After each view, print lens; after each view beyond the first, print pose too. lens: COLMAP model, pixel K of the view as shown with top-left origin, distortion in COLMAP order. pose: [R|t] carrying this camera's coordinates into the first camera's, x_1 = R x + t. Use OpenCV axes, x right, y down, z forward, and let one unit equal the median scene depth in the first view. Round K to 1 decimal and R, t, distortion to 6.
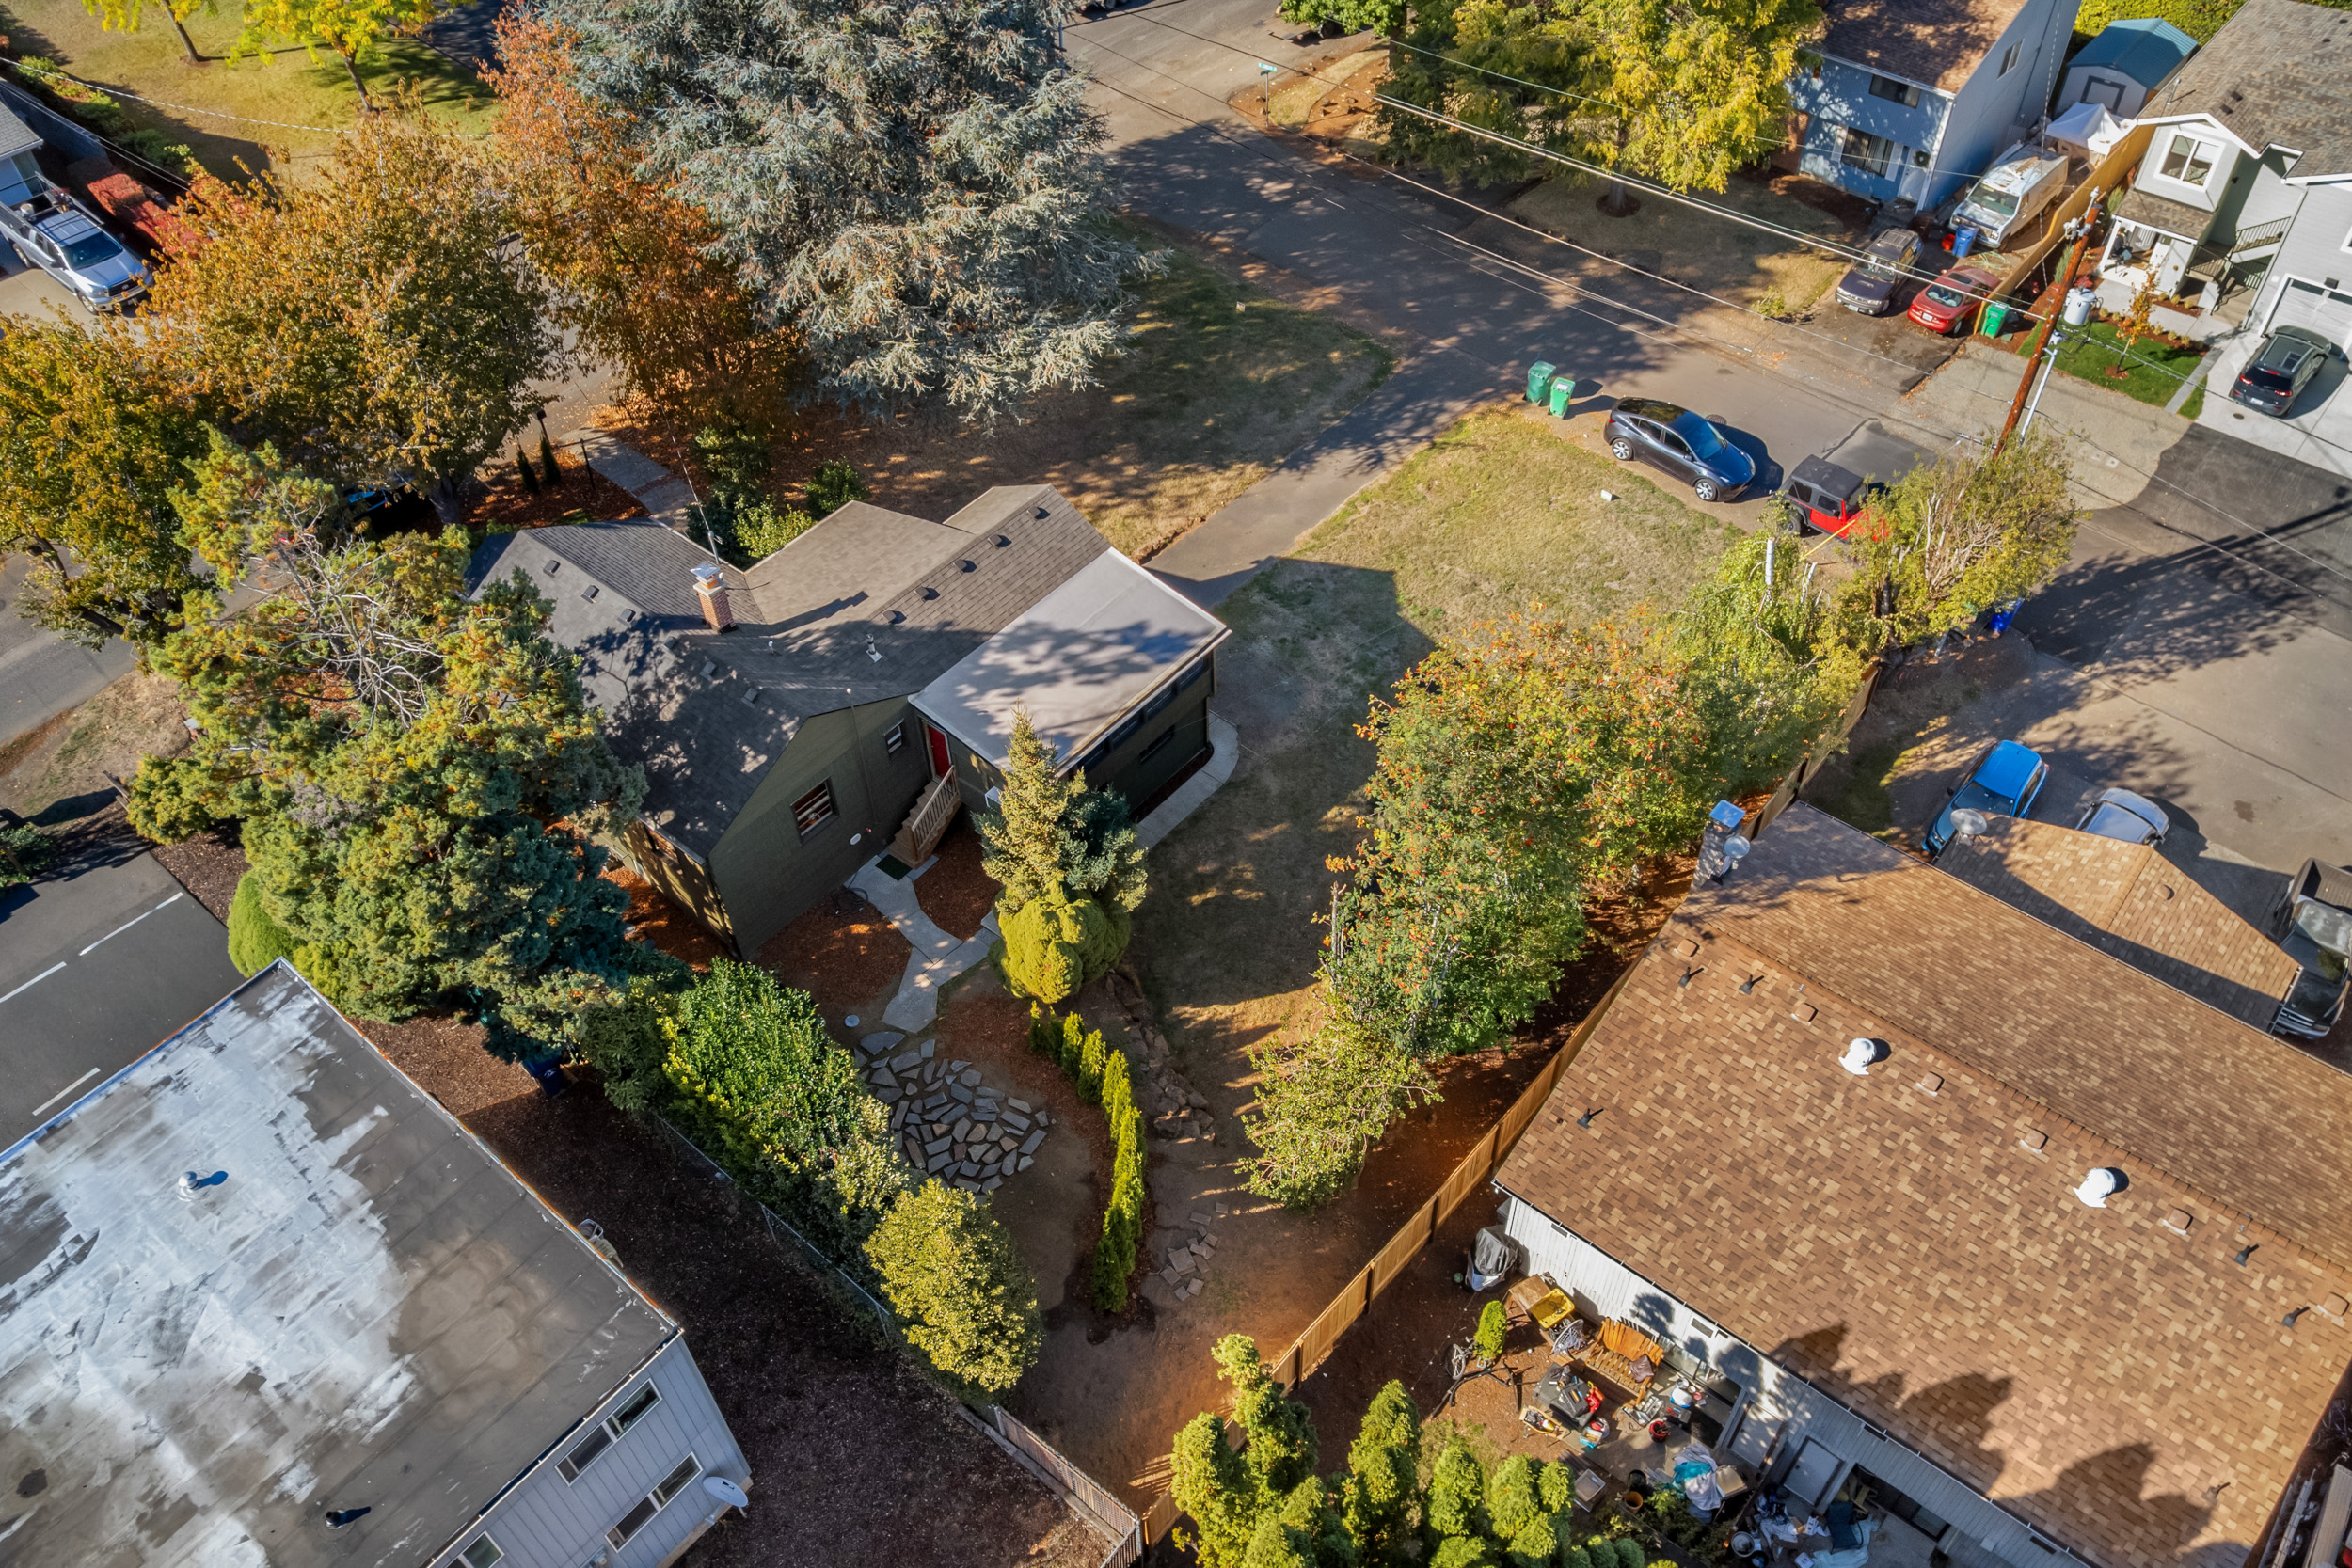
lens RADIAL K [[1838.8, 0, 1177.1], [0, 1838.8, 793.6], [0, 0, 1]] dist [-0.058425, 0.026742]
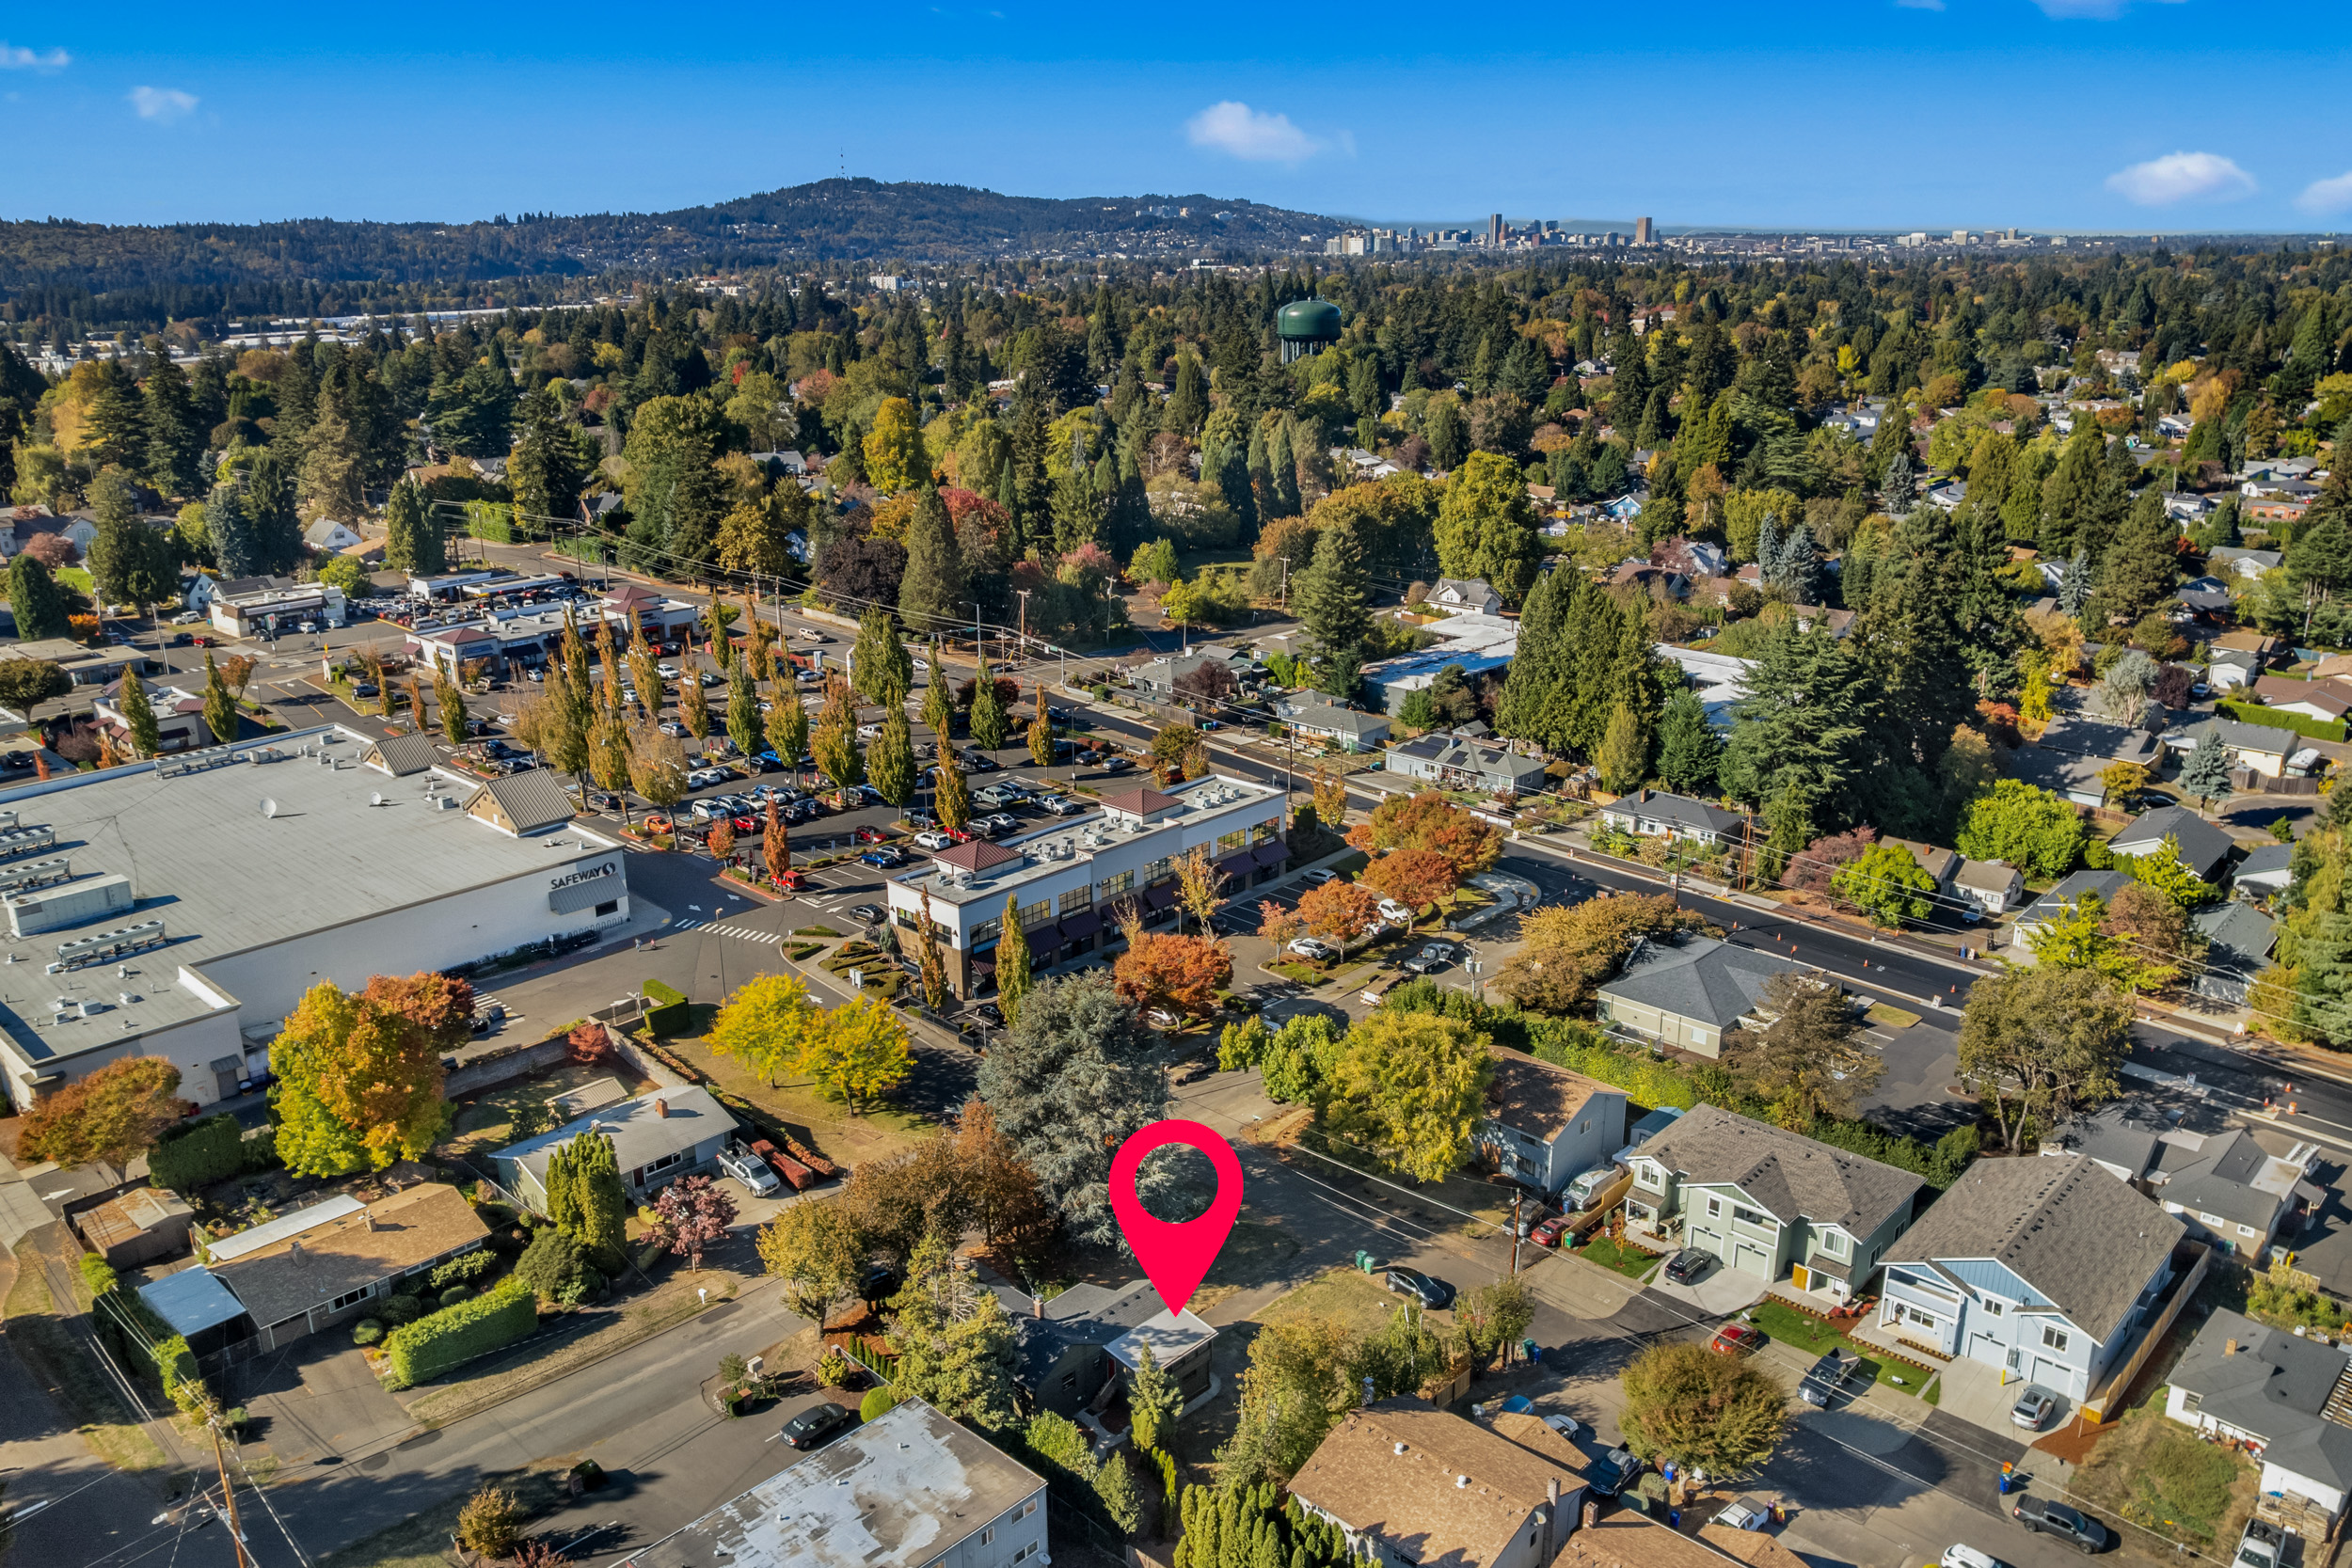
lens RADIAL K [[1838.8, 0, 1172.9], [0, 1838.8, 790.1], [0, 0, 1]] dist [-0.058425, 0.026742]
pose [[0.998108, 0.036290, -0.049642, 0.062920], [-0.055769, 0.874324, -0.482128, 0.488742], [0.025907, 0.483984, 0.874694, -1.672137]]
